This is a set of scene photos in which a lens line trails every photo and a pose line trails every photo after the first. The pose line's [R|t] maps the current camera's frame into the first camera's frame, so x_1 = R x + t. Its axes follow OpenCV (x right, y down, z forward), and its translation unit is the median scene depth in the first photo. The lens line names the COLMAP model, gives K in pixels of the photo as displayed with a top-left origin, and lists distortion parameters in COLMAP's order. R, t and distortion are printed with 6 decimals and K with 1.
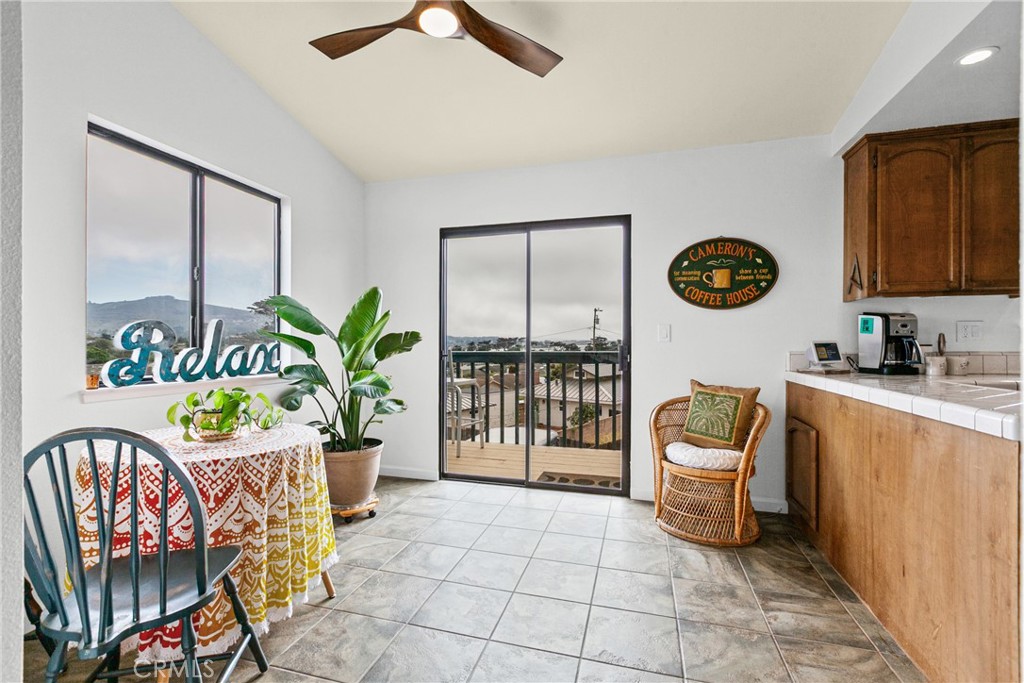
lens RADIAL K [[470.3, 0, 504.6], [0, 470.3, 339.8], [0, 0, 1]] dist [0.001089, -0.000166]
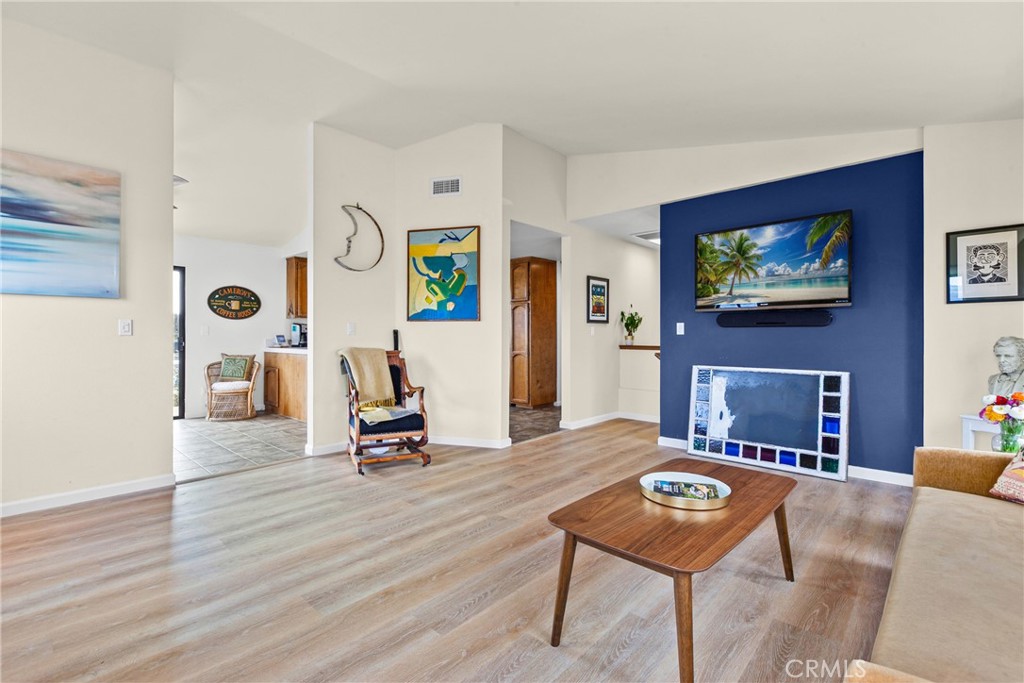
lens RADIAL K [[470.3, 0, 509.7], [0, 470.3, 336.4], [0, 0, 1]] dist [0.001089, -0.000166]
pose [[0.450591, -0.003039, 0.892725, -0.908143], [-0.001500, 0.999990, 0.004161, 0.001072], [-0.892729, -0.003214, 0.450582, -1.102683]]
